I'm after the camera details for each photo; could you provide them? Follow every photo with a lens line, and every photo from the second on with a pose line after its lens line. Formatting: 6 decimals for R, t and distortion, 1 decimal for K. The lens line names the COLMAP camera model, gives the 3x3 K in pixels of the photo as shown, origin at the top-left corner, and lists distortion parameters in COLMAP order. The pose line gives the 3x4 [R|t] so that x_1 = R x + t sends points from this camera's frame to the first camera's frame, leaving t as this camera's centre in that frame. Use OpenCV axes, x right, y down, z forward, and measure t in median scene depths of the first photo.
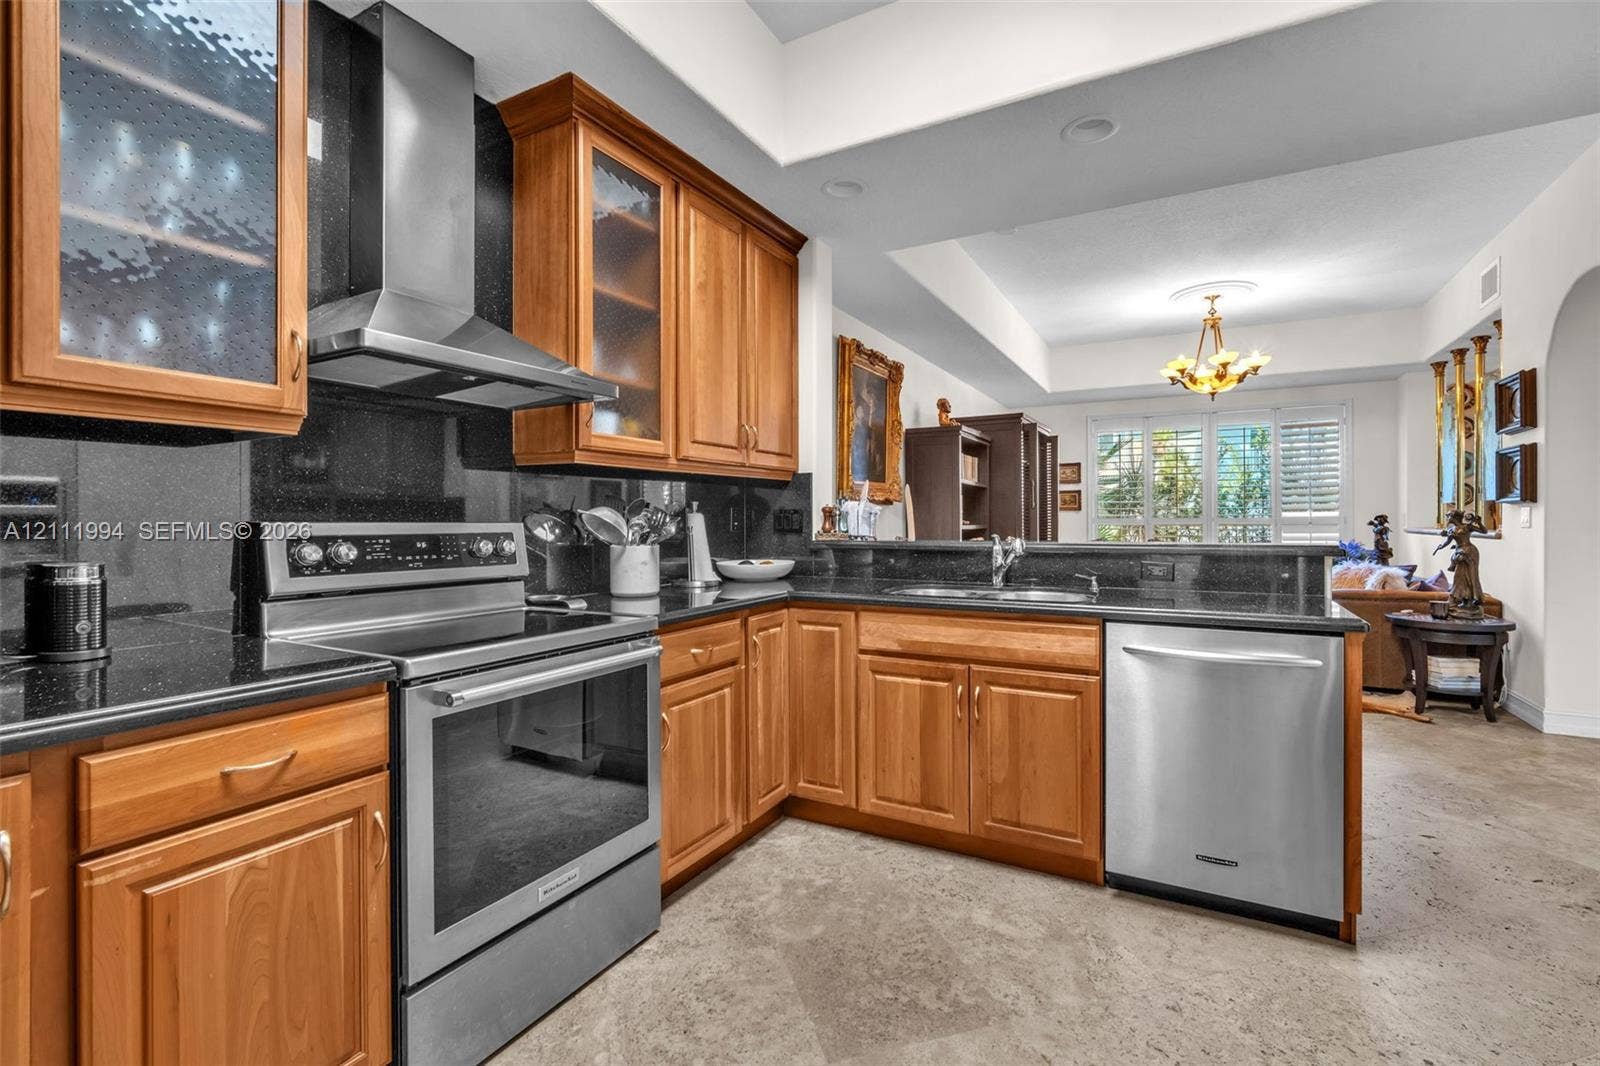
lens RADIAL K [[710.6, 0, 809.4], [0, 710.6, 519.6], [0, 0, 1]] dist [-0.012392, 0.003601]
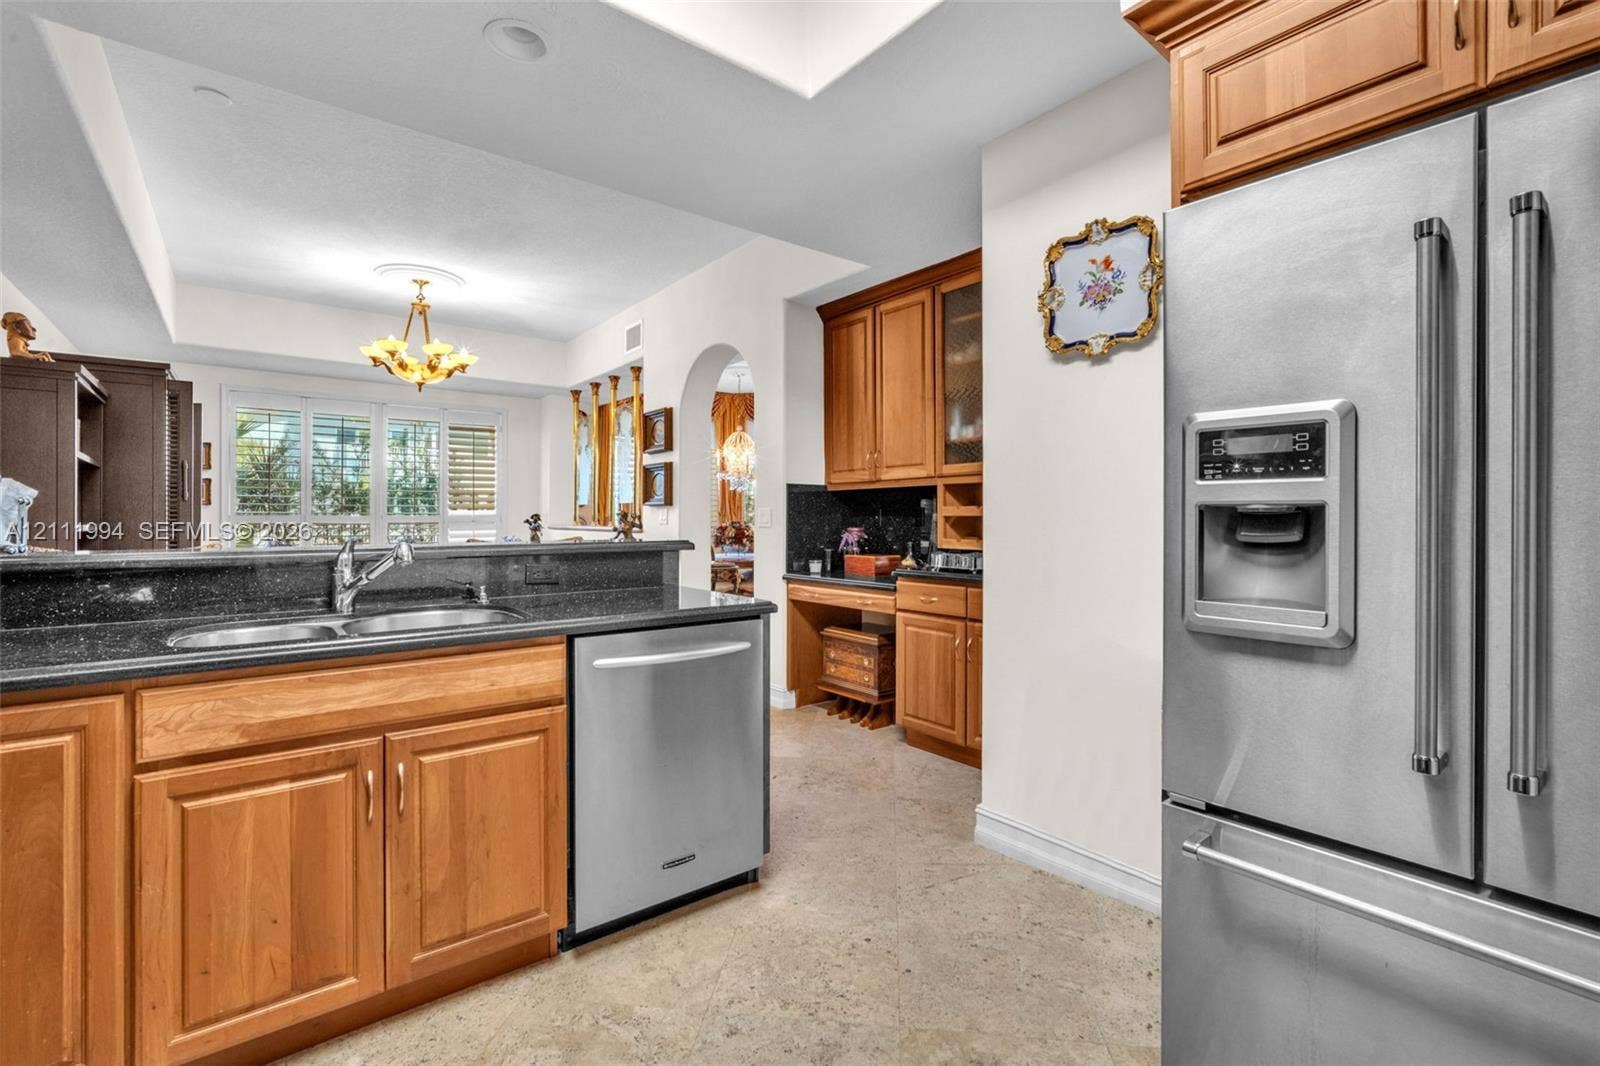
lens RADIAL K [[710.6, 0, 795.5], [0, 710.6, 518.3], [0, 0, 1]] dist [-0.012392, 0.003601]
pose [[0.396953, 0.002146, 0.917837, -0.200052], [-0.002293, 0.999996, -0.001346, 0.002334], [-0.917836, -0.001571, 0.396956, 0.338964]]
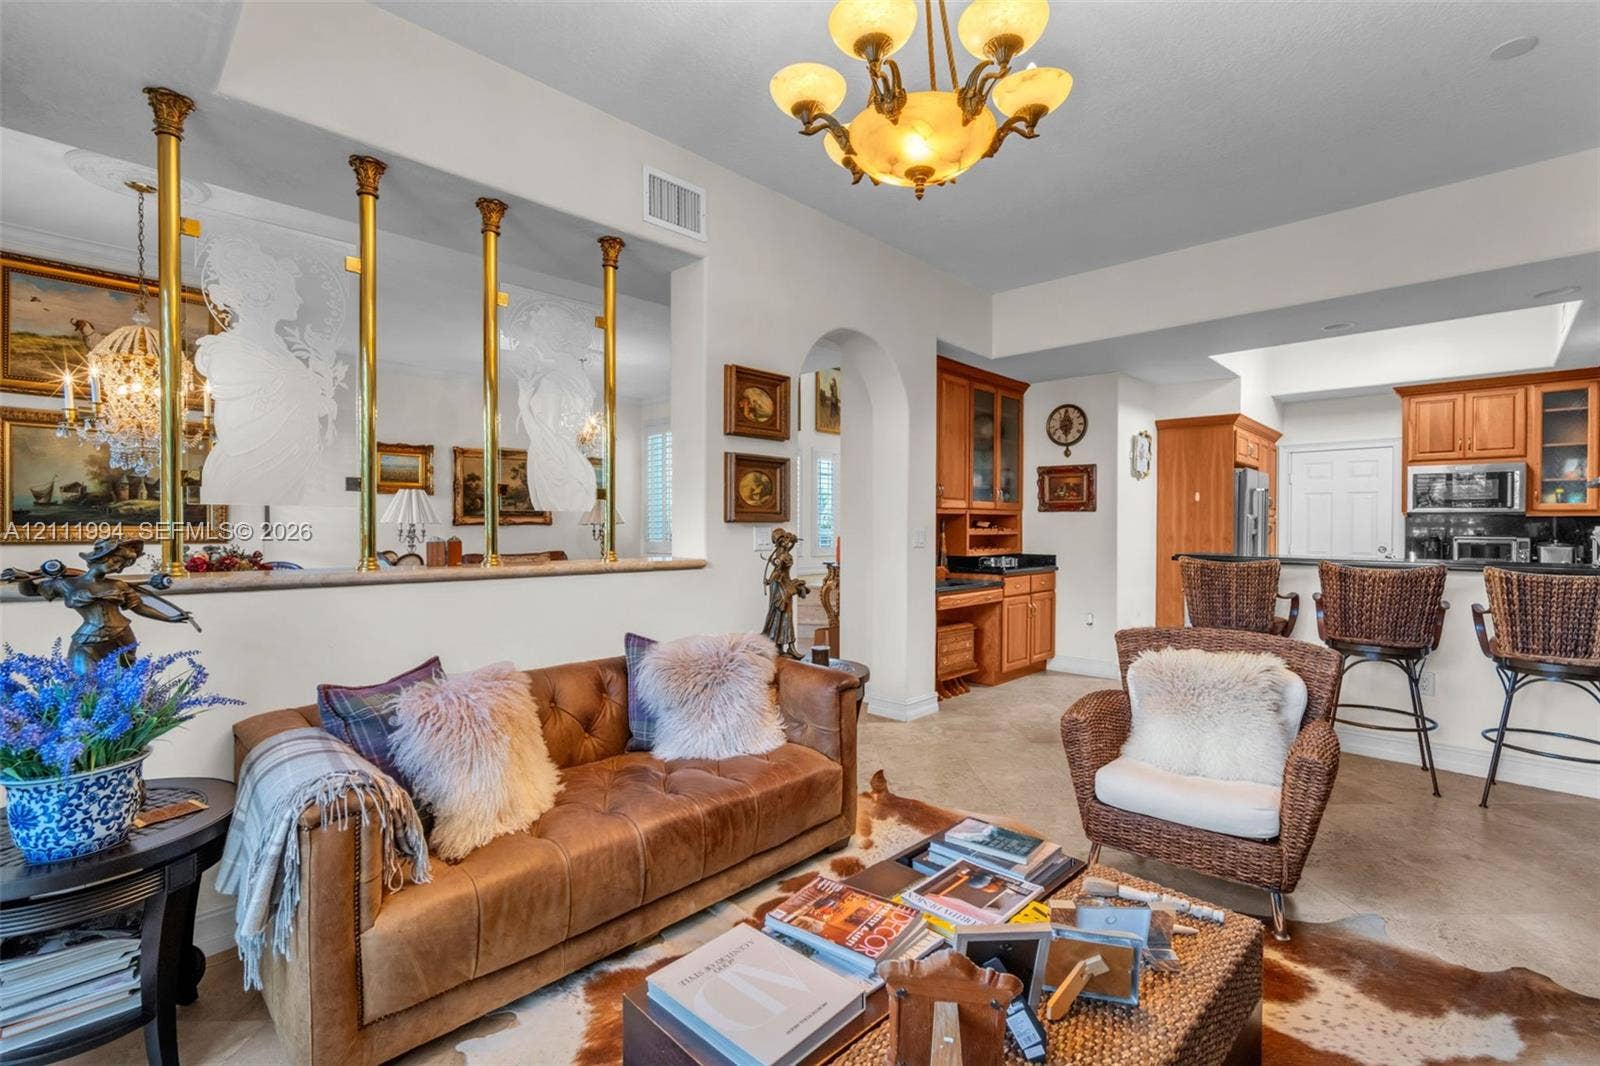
lens RADIAL K [[710.6, 0, 803.1], [0, 710.6, 532.9], [0, 0, 1]] dist [-0.012392, 0.003601]
pose [[-0.965974, -0.005044, 0.258589, 1.102924], [-0.002726, 0.999953, 0.009321, -0.027978], [-0.258624, 0.008299, -0.965942, 2.744227]]
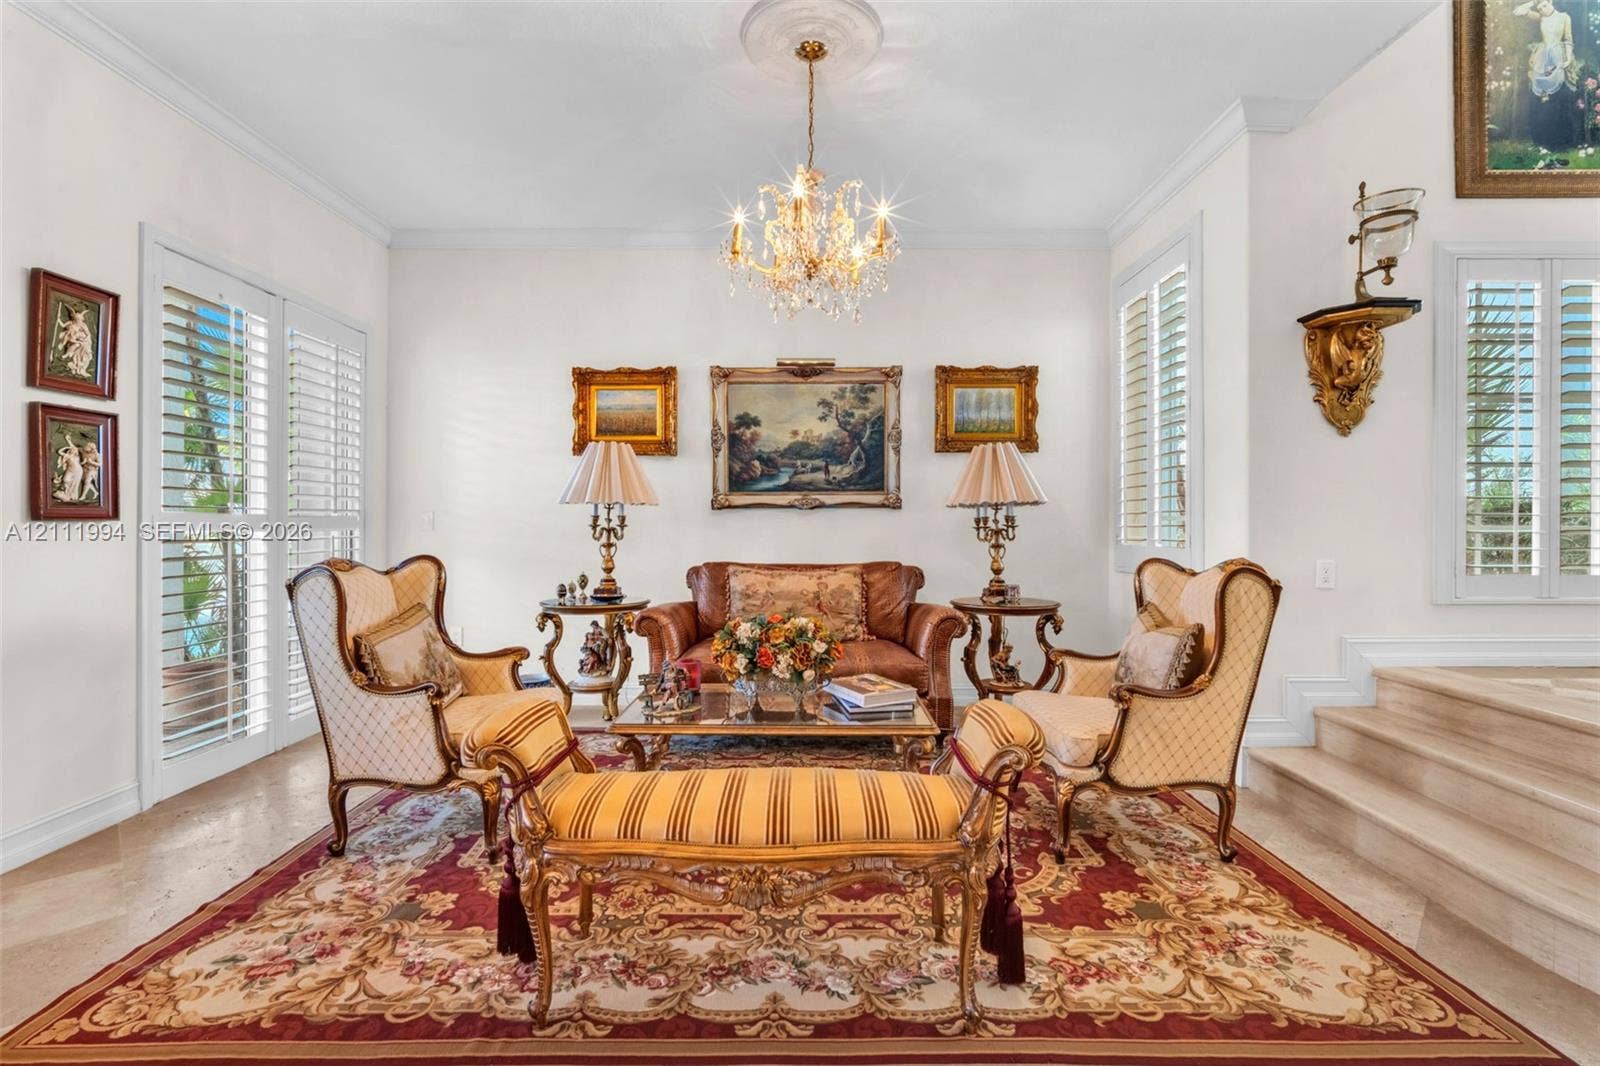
lens RADIAL K [[710.6, 0, 805.2], [0, 710.6, 522.7], [0, 0, 1]] dist [-0.012392, 0.003601]
pose [[-0.484979, -0.000865, 0.874525, 1.732178], [-0.001731, 0.999999, 0.000029, 0.002307], [-0.874524, -0.001500, -0.484980, 0.894152]]
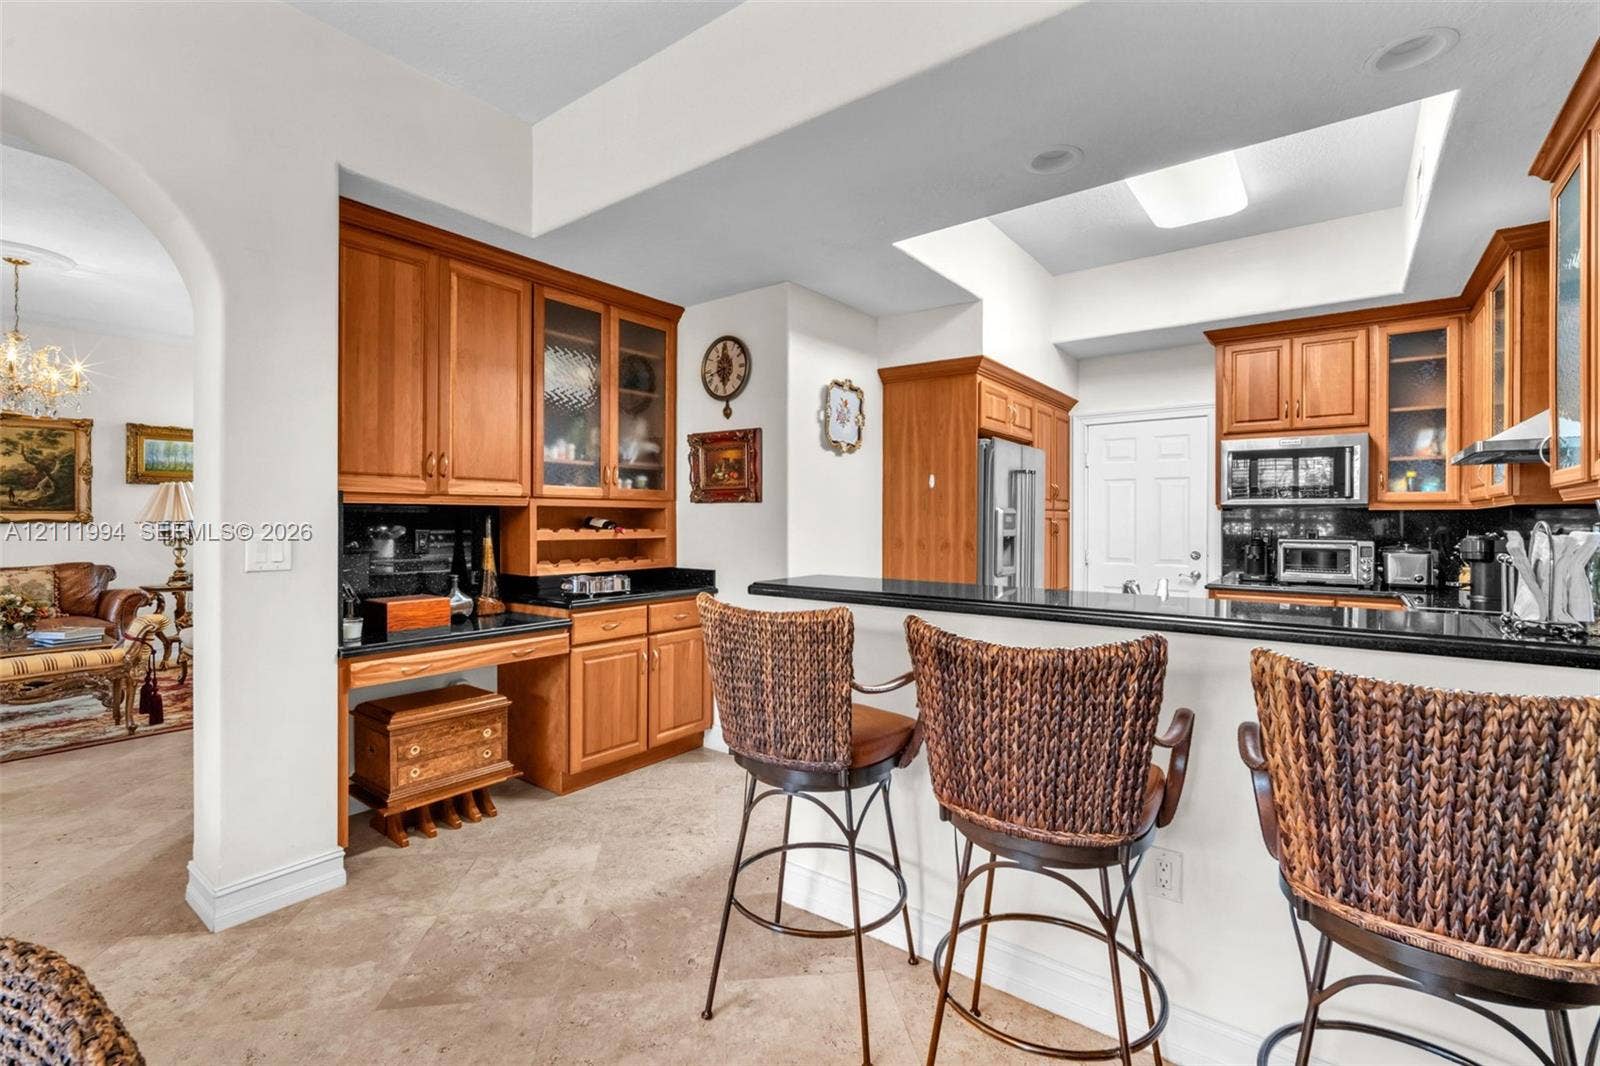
lens RADIAL K [[710.6, 0, 810.5], [0, 710.6, 527.1], [0, 0, 1]] dist [-0.012392, 0.003601]
pose [[-0.990684, -0.001977, 0.136166, 0.524467], [-0.001062, 0.999976, 0.006792, -0.036930], [-0.136177, 0.006584, -0.990663, 1.789108]]
